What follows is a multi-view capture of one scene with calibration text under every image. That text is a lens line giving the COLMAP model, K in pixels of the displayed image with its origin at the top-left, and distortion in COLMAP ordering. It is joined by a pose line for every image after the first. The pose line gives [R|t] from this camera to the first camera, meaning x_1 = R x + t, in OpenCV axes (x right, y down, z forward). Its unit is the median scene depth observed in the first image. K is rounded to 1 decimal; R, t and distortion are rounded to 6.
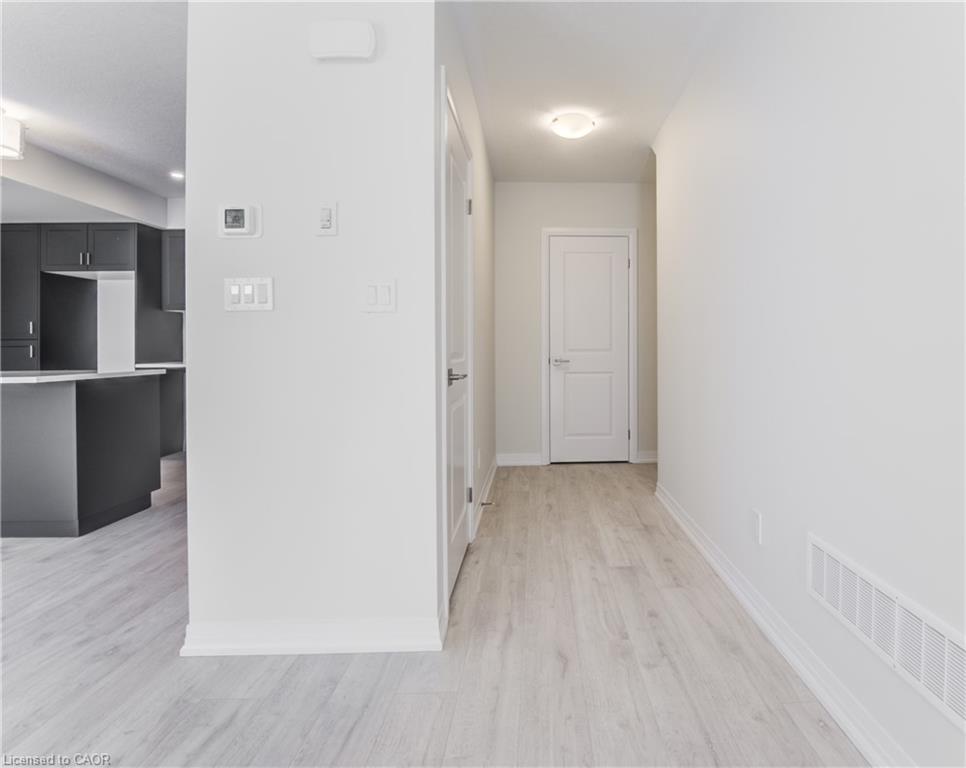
lens RADIAL K [[499.7, 0, 553.4], [0, 499.7, 348.1], [0, 0, 1]] dist [-0.017531, 0.000107]
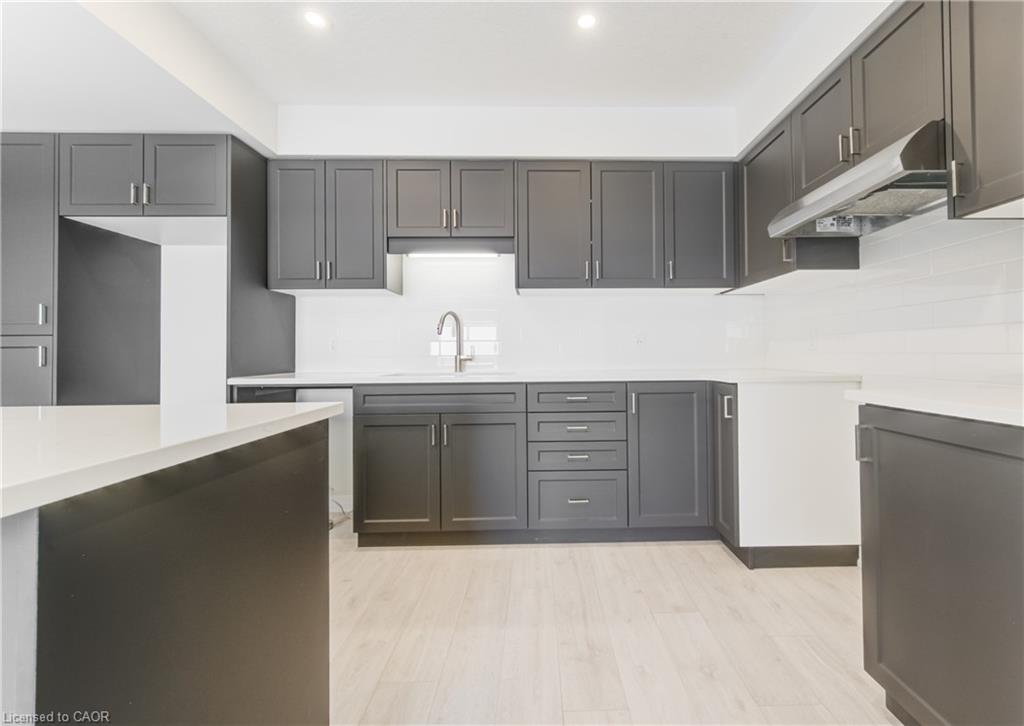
lens RADIAL K [[434.7, 0, 541.1], [0, 434.7, 350.4], [0, 0, 1]] dist [0.002492, 0.000185]
pose [[0.999646, -0.001298, -0.026590, -0.648732], [0.000964, 0.999921, -0.012563, 0.009724], [0.026604, 0.012533, 0.999567, 0.696134]]
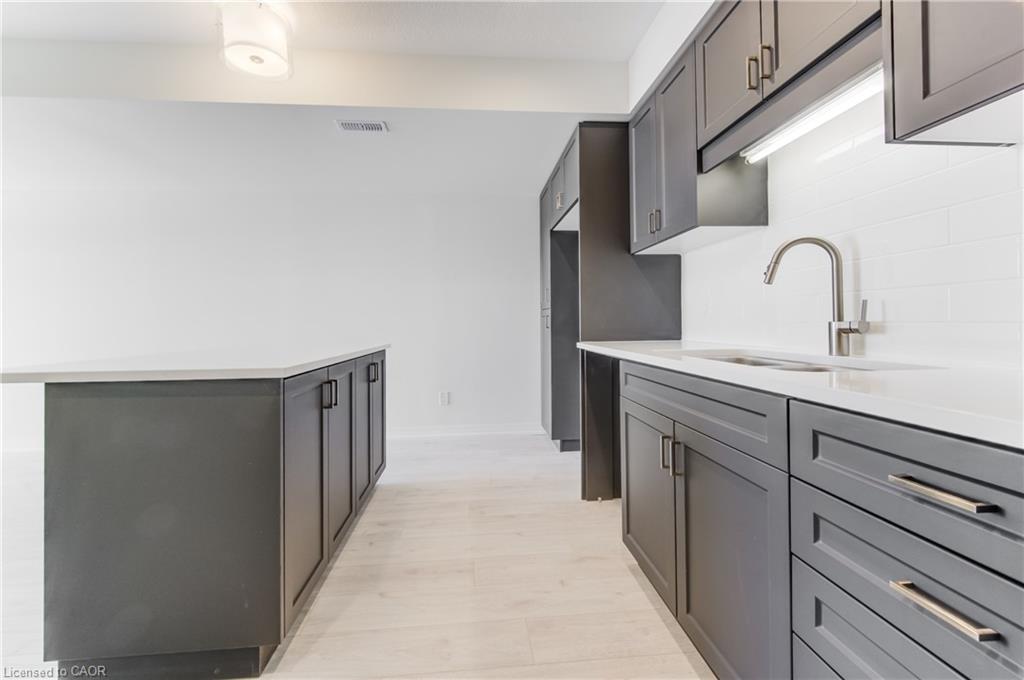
lens RADIAL K [[409.1, 0, 509.9], [0, 409.1, 318.6], [0, 0, 1]] dist [-0.000113, -0.000047]
pose [[0.044974, -0.002560, -0.998985, -0.441588], [0.010152, 0.999946, -0.002106, 0.003057], [0.998937, -0.010047, 0.044997, 1.220335]]
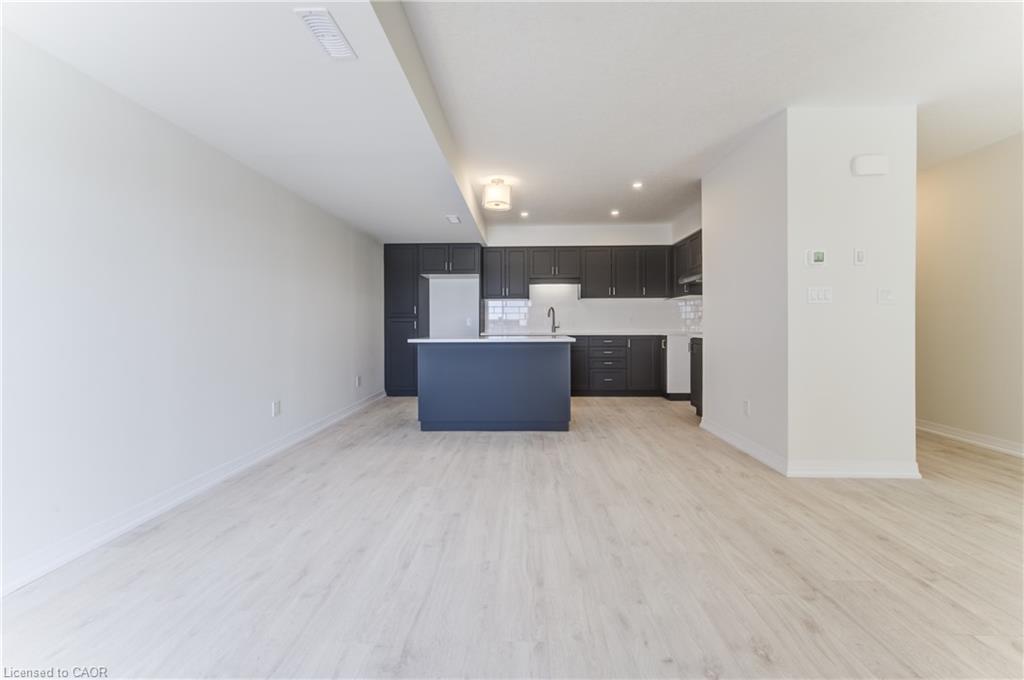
lens RADIAL K [[398.9, 0, 511.0], [0, 398.9, 326.6], [0, 0, 1]] dist [-0.001156, -0.000299]
pose [[0.996973, 0.003662, -0.077669, -0.894194], [-0.003276, 0.999982, 0.005100, 0.006177], [0.077686, -0.004830, 0.996966, -0.354234]]
